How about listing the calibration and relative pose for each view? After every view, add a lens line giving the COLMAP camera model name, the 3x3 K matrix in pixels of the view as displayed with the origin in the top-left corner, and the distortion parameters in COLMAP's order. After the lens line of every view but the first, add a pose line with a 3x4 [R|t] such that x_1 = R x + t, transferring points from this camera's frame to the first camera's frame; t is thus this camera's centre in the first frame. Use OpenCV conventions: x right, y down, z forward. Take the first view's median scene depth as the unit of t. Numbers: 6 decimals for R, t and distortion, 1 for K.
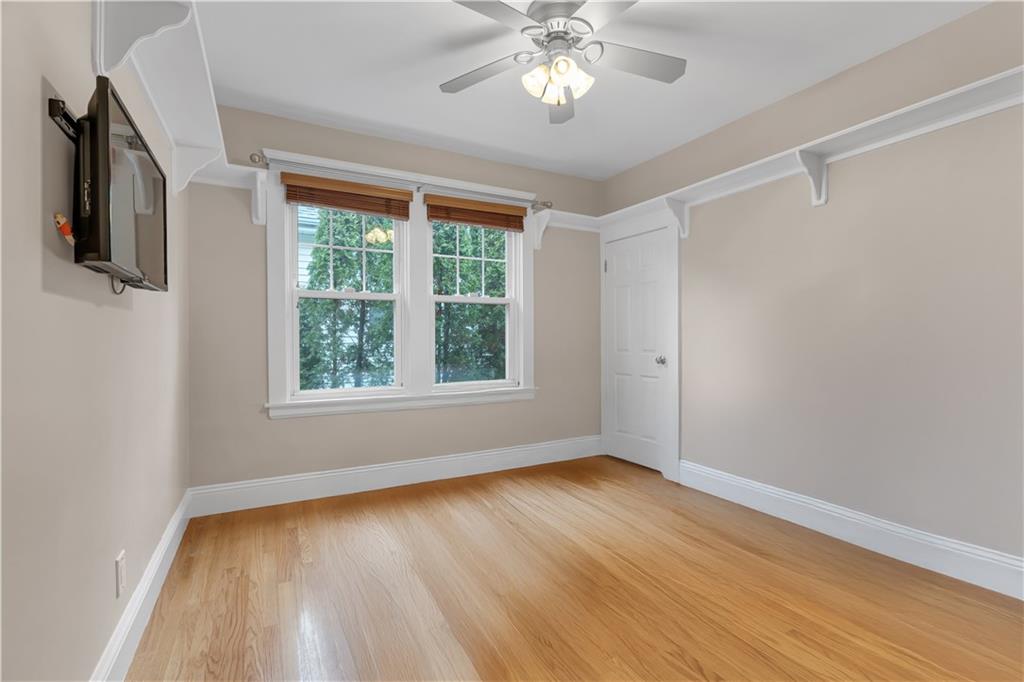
lens RADIAL K [[467.7, 0, 512.0], [0, 467.7, 341.0], [0, 0, 1]] dist [-0.001371, -0.000078]
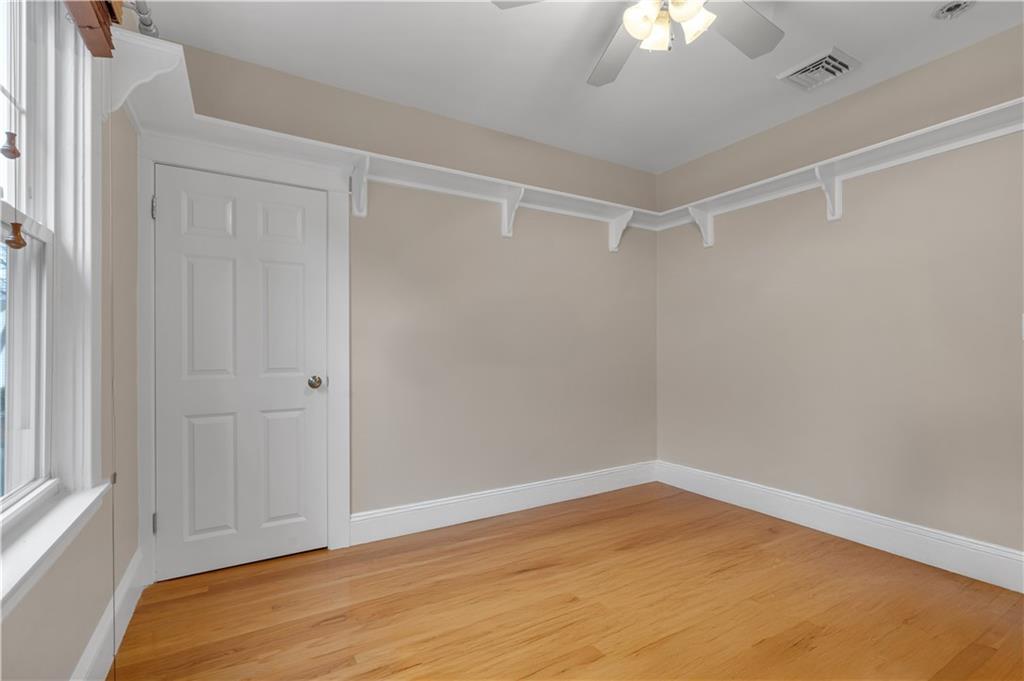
lens RADIAL K [[467.7, 0, 512.0], [0, 467.7, 340.5], [0, 0, 1]] dist [-0.001371, -0.000078]
pose [[-0.042235, 0.008954, 0.999068, -0.390780], [0.006478, 0.999941, -0.008688, -0.012595], [-0.999087, 0.006105, -0.042291, 0.778184]]
